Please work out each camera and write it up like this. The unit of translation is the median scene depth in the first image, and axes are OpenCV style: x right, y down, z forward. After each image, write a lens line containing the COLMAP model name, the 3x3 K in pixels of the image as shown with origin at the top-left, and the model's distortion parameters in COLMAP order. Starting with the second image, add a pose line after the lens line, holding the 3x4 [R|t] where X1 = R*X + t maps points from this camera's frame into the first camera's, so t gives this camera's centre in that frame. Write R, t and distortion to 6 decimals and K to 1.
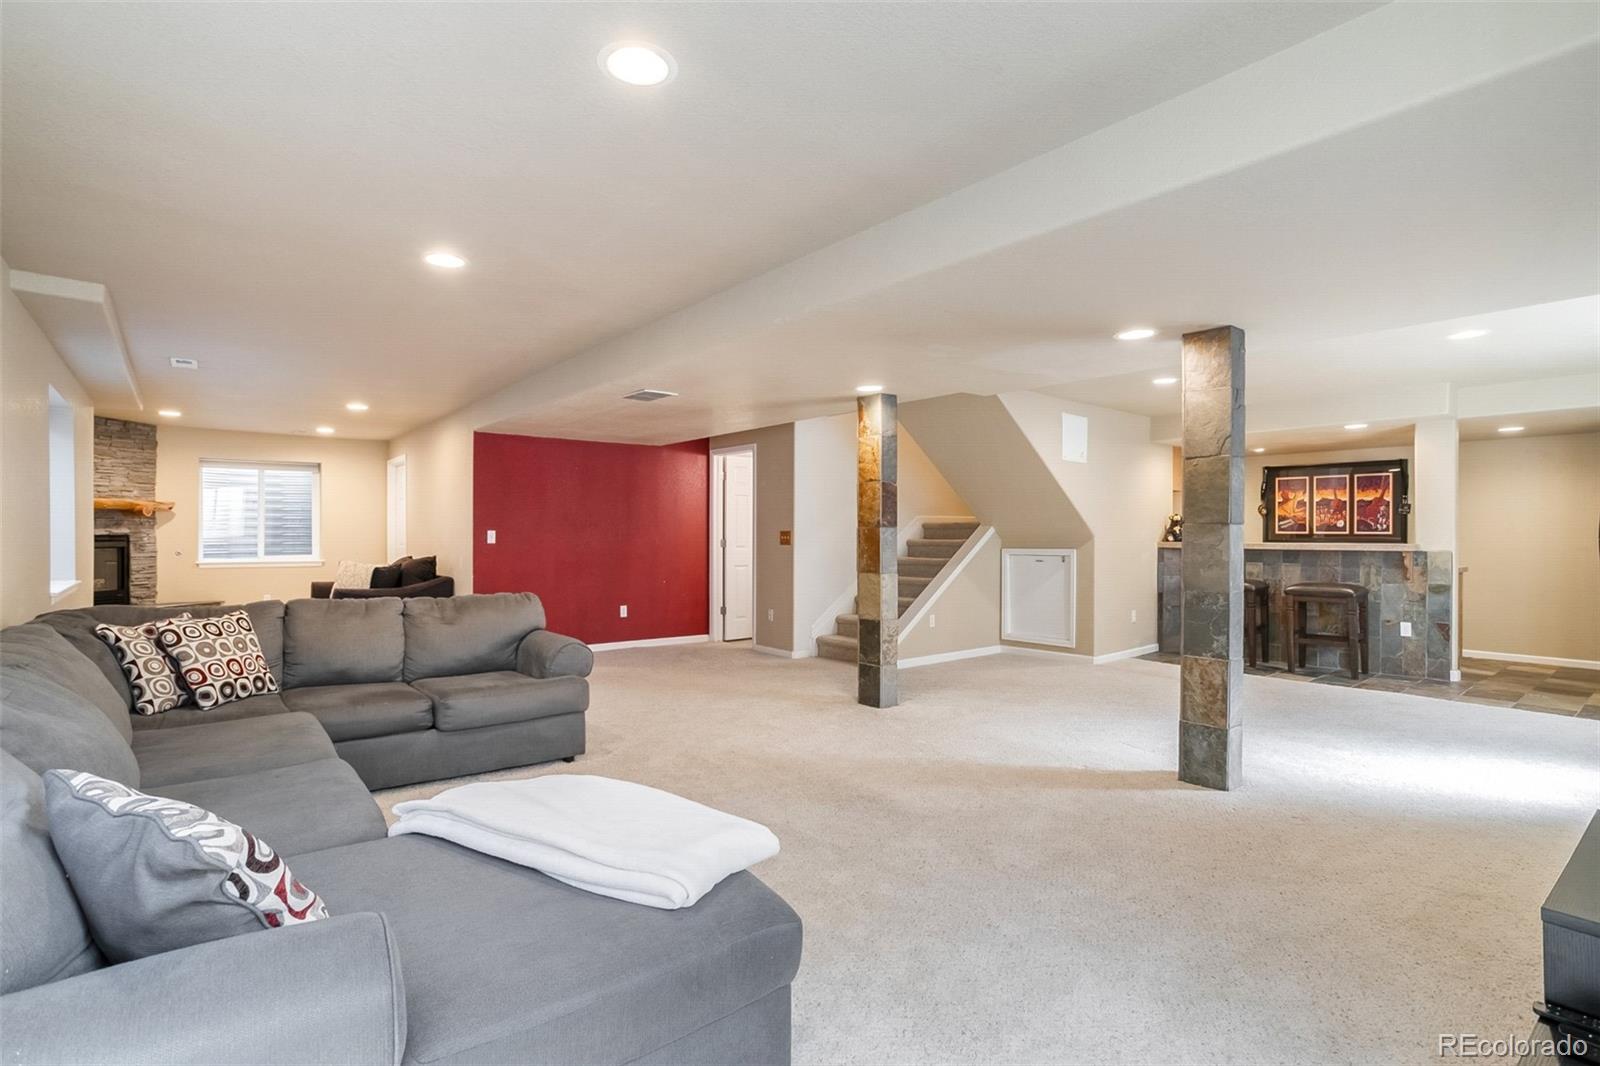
lens RADIAL K [[772.2, 0, 793.1], [0, 772.2, 532.4], [0, 0, 1]] dist [-0.060194, 0.035368]
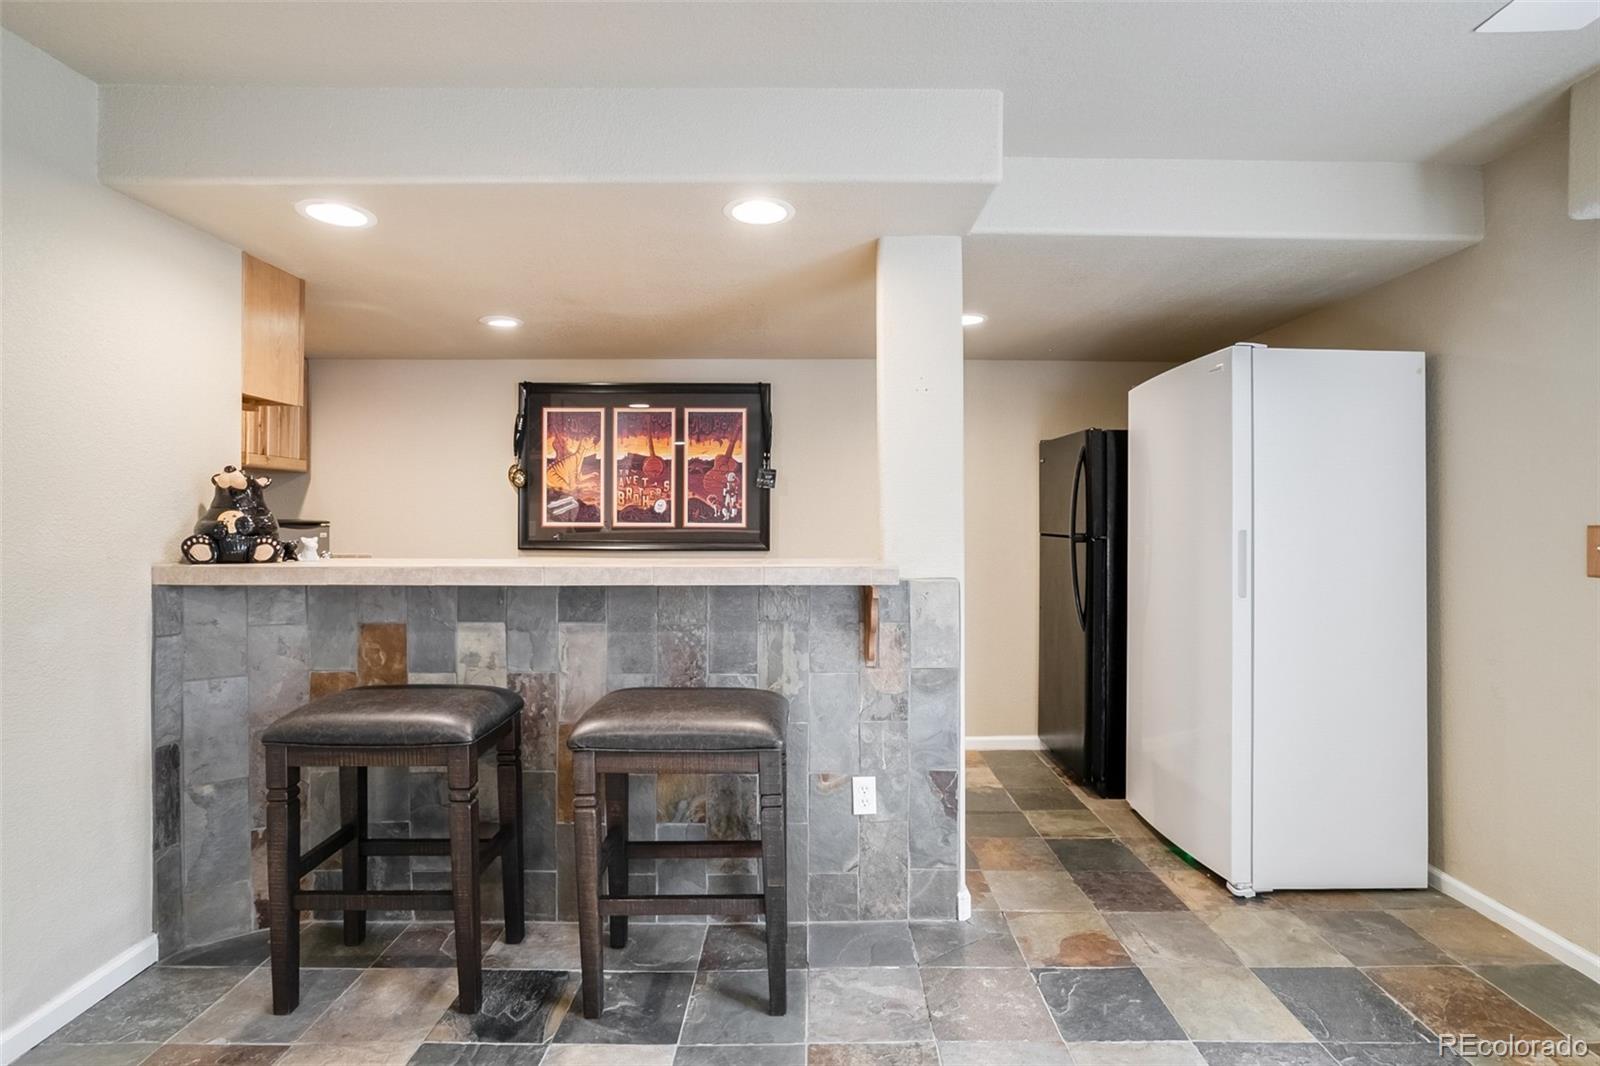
lens RADIAL K [[772.2, 0, 793.1], [0, 772.2, 532.4], [0, 0, 1]] dist [-0.060194, 0.035368]
pose [[0.639308, -0.015042, 0.768804, 0.405135], [-0.000558, 0.999799, 0.020026, -0.004738], [-0.768951, -0.013232, 0.639171, 0.630830]]
